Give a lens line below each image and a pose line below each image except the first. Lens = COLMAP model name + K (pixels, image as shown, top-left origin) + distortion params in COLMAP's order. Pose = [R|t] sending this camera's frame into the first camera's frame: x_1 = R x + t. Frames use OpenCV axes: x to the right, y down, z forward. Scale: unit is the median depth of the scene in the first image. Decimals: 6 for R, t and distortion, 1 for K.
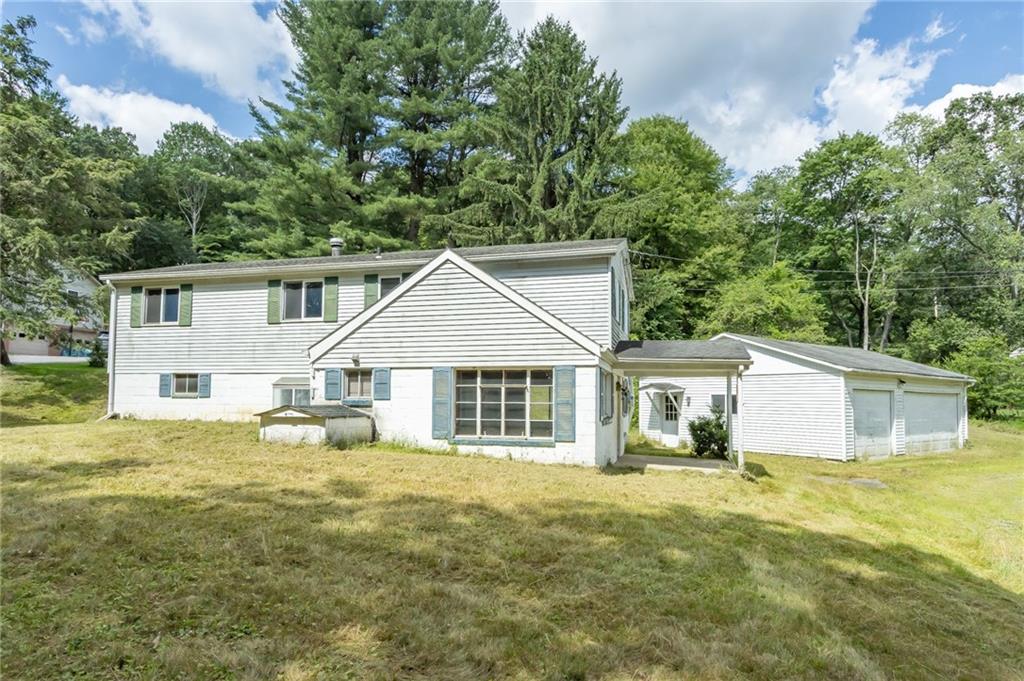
lens RADIAL K [[617.5, 0, 509.0], [0, 617.5, 349.6], [0, 0, 1]] dist [0.008952, 0.001994]
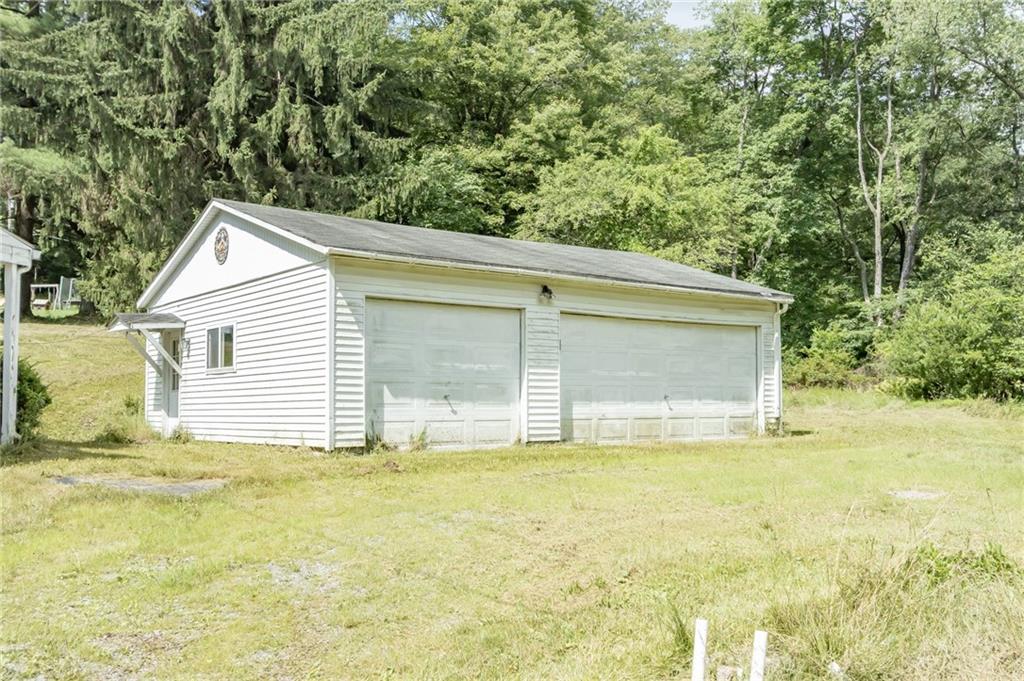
lens RADIAL K [[985.8, 0, 514.4], [0, 985.8, 333.7], [0, 0, 1]] dist [0.019150, 0.000000]
pose [[0.999719, -0.014568, 0.018675, 0.279060], [0.014505, 0.999889, 0.003545, 0.038469], [-0.018725, -0.003273, 0.999819, 0.108290]]
